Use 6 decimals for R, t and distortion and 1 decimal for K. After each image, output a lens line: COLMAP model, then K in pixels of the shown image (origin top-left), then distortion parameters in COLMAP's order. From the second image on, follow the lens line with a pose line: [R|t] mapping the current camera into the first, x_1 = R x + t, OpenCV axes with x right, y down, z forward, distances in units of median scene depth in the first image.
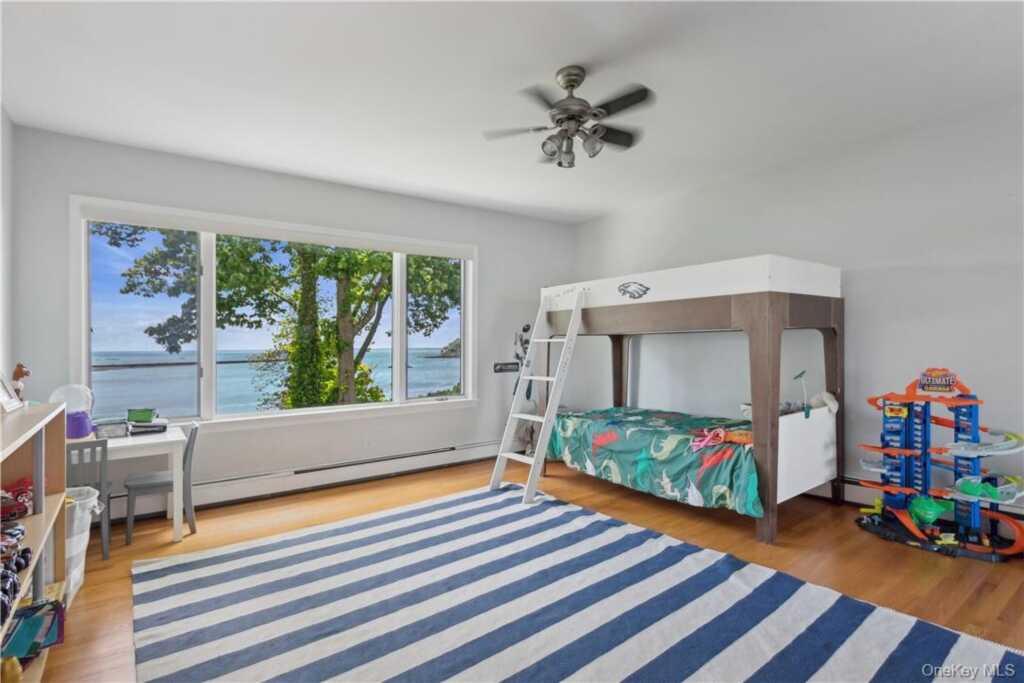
lens RADIAL K [[499.3, 0, 518.5], [0, 499.3, 342.7], [0, 0, 1]] dist [0.000069, -0.000310]
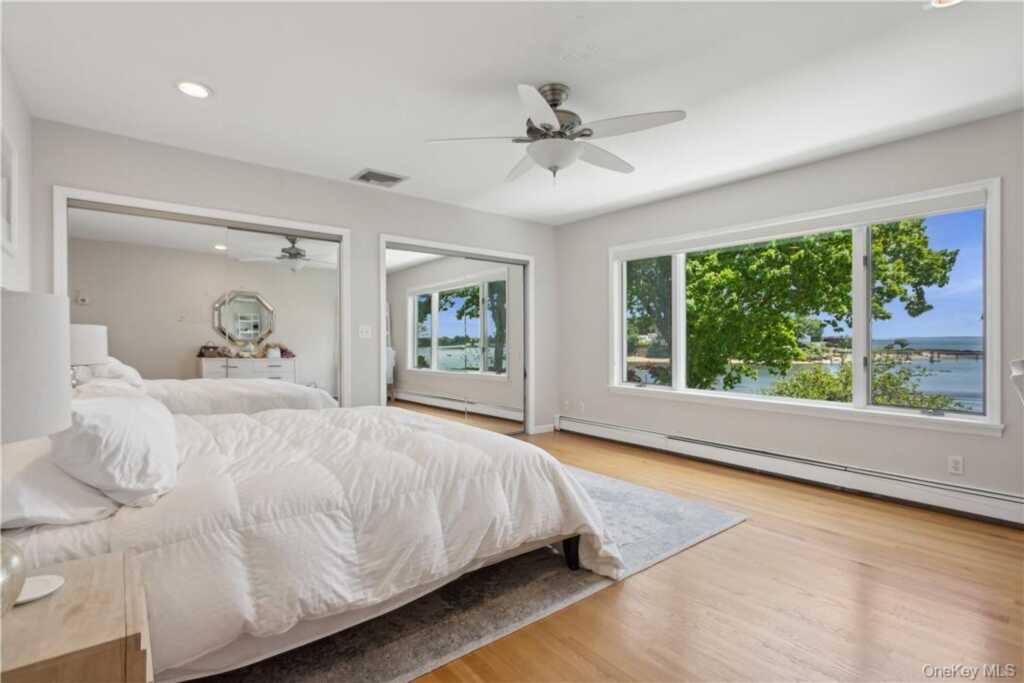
lens RADIAL K [[499.3, 0, 519.3], [0, 499.3, 344.9], [0, 0, 1]] dist [0.000069, -0.000310]
pose [[0.008802, 0.009661, -0.999915, 0.599975], [0.007208, 0.999927, 0.009724, 0.006297], [0.999935, -0.007293, 0.008732, 0.440180]]
